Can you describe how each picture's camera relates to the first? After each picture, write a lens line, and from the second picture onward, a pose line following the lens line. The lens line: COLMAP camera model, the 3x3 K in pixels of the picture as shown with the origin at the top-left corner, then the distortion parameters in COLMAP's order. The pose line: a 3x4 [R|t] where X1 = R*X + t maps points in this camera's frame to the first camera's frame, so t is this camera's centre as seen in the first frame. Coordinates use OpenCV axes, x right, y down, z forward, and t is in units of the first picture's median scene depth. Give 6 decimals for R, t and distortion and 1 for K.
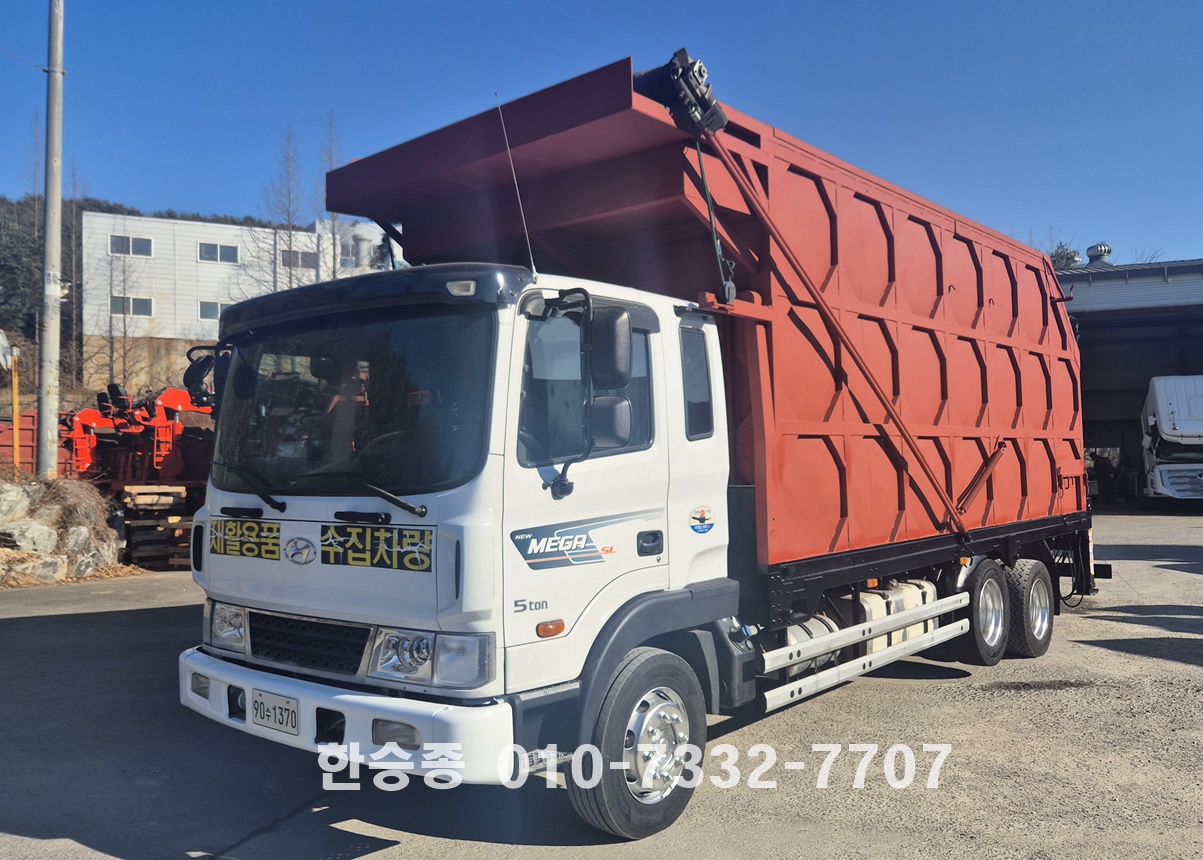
lens RADIAL K [[1008.9, 0, 609.1], [0, 1008.9, 425.6], [0, 0, 1]] dist [0.059922, -0.036455]
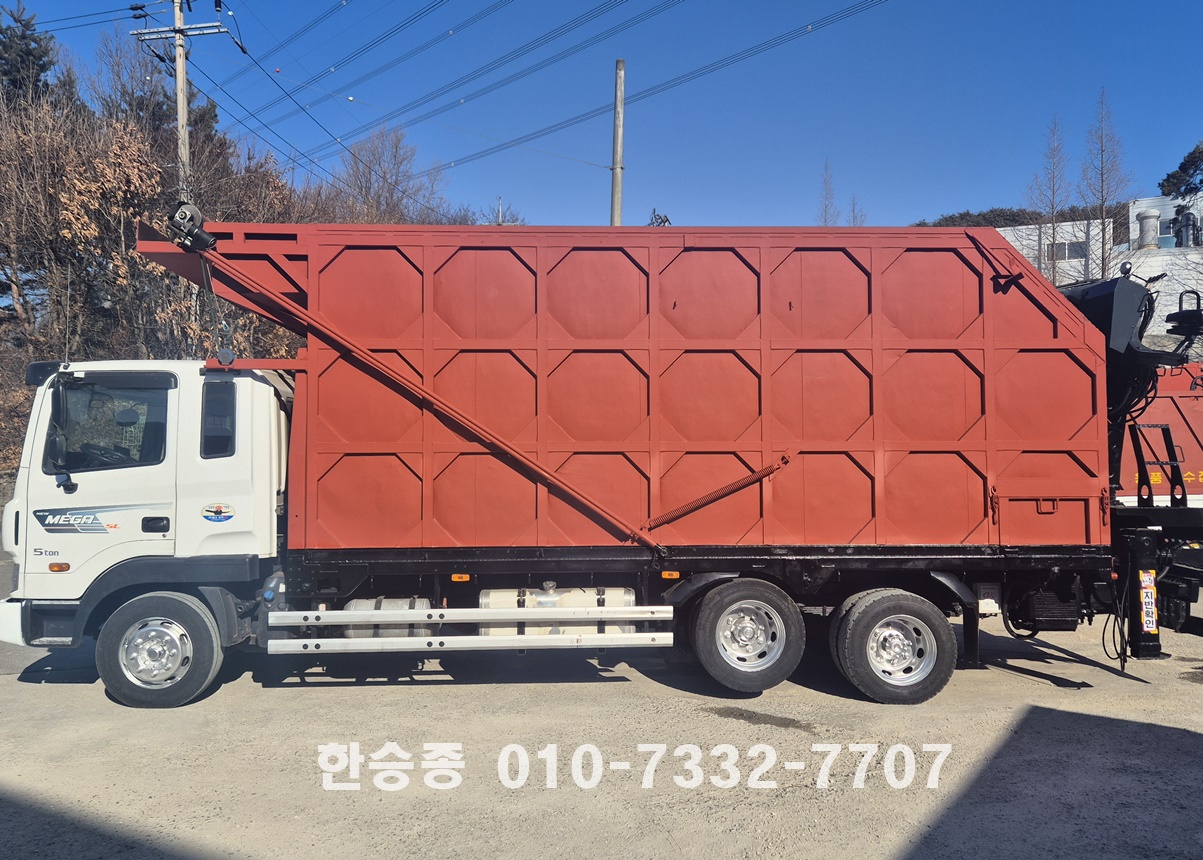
lens RADIAL K [[1008.9, 0, 606.4], [0, 1008.9, 424.8], [0, 0, 1]] dist [0.059922, -0.036455]
pose [[0.666026, -0.018826, -0.745691, 1.787063], [0.019433, 0.999780, -0.007884, -0.012721], [0.745675, -0.009241, 0.666245, 0.497402]]
